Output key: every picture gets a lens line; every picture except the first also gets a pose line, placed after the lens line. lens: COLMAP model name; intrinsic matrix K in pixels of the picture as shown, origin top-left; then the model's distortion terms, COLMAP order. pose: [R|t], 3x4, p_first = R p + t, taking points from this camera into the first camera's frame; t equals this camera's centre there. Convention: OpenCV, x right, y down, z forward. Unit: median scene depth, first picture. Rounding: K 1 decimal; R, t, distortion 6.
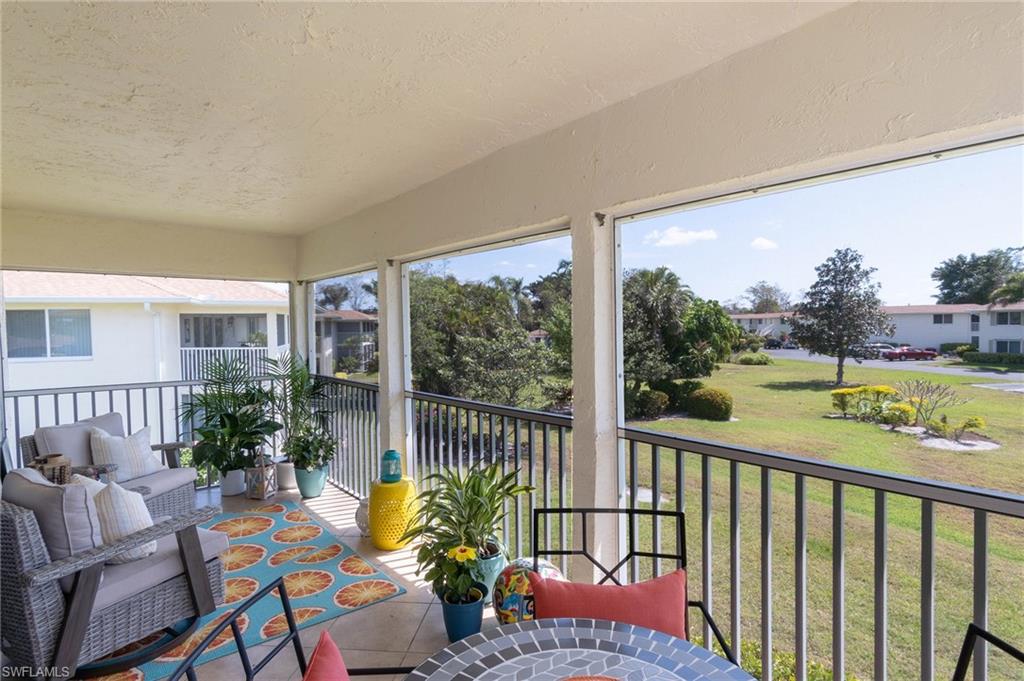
lens RADIAL K [[538.8, 0, 513.0], [0, 538.8, 343.3], [0, 0, 1]] dist [0.003803, 0.003685]
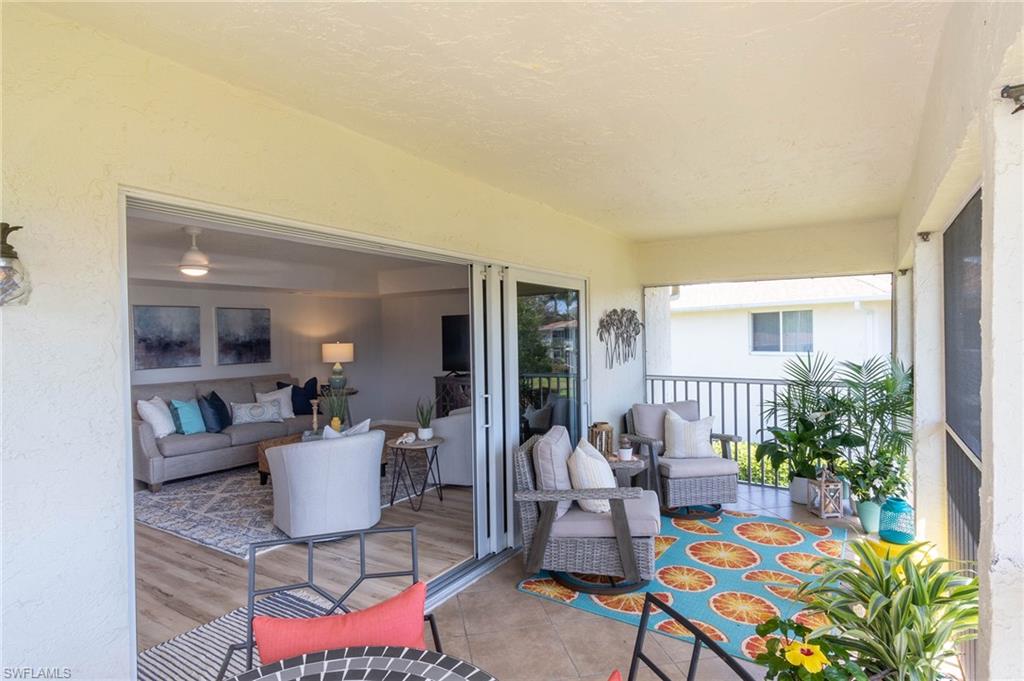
lens RADIAL K [[538.8, 0, 510.2], [0, 538.8, 342.8], [0, 0, 1]] dist [0.003803, 0.003685]
pose [[0.299849, 0.021351, -0.953748, 0.045867], [-0.018010, 0.999698, 0.016718, -0.001851], [0.953817, 0.012164, 0.300143, 0.043116]]
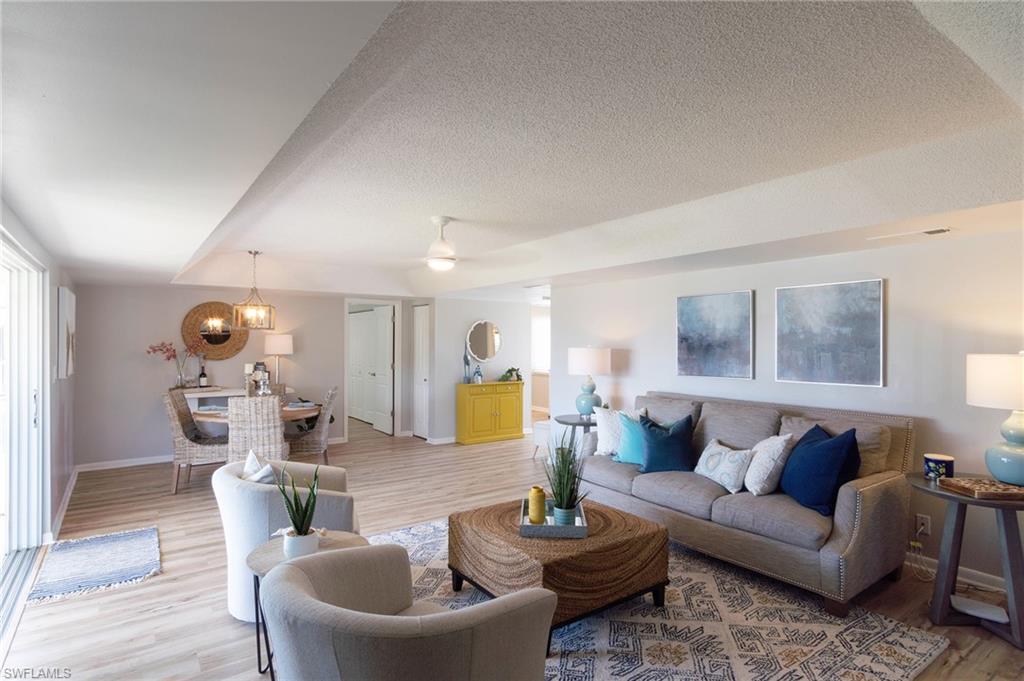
lens RADIAL K [[538.8, 0, 511.6], [0, 538.8, 345.2], [0, 0, 1]] dist [0.003803, 0.003685]
pose [[-0.997477, 0.013260, 0.069739, -0.186702], [0.015855, 0.999197, 0.036799, -0.002091], [-0.069195, 0.037812, -0.996886, 0.158357]]
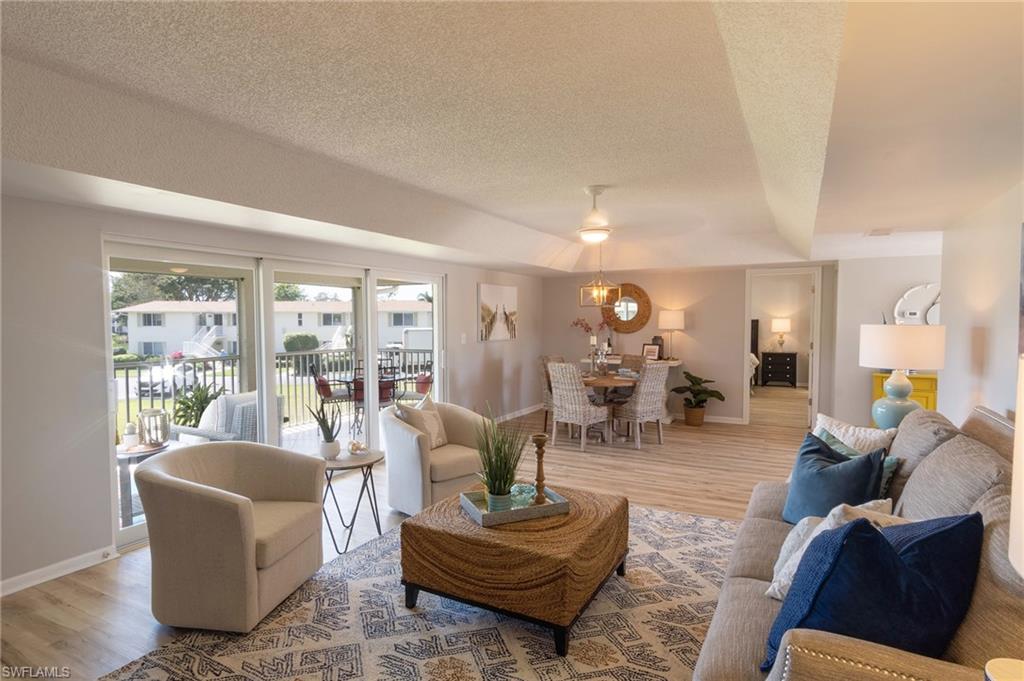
lens RADIAL K [[538.8, 0, 512.1], [0, 538.8, 340.9], [0, 0, 1]] dist [0.003803, 0.003685]
pose [[-0.376549, -0.021641, 0.926144, -0.291427], [0.039565, 0.998439, 0.039416, 0.002359], [-0.925551, 0.051485, -0.375105, 0.079833]]
